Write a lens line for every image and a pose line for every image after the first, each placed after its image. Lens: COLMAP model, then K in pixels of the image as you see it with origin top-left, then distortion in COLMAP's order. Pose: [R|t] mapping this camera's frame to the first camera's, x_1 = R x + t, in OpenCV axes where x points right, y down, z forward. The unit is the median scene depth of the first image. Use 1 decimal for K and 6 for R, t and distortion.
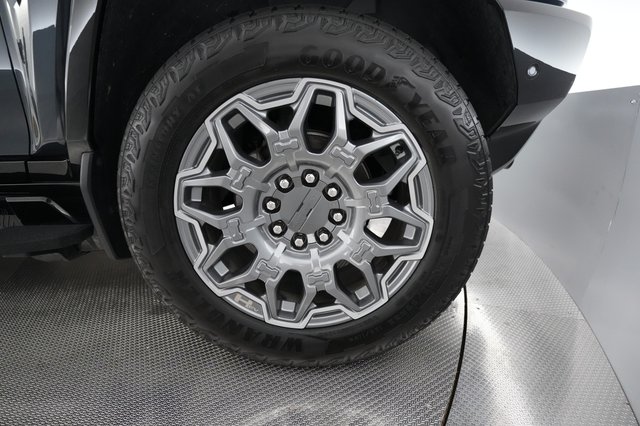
lens RADIAL K [[310.8, 0, 320.0], [0, 310.8, 213.0], [0, 0, 1]] dist [-0.081694, 0.000022]
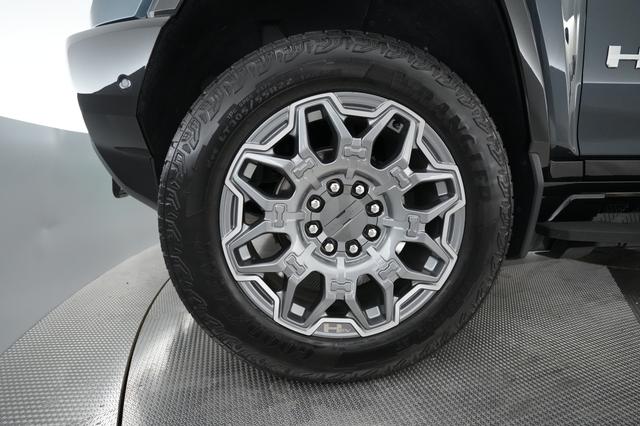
lens RADIAL K [[310.8, 0, 320.0], [0, 310.8, 213.0], [0, 0, 1]] dist [-0.081694, 0.000022]
pose [[0.946586, 0.282028, 0.156319, -0.301062], [-0.251634, 0.949226, -0.188812, 0.196480], [-0.201632, 0.139391, 0.969492, 0.009568]]
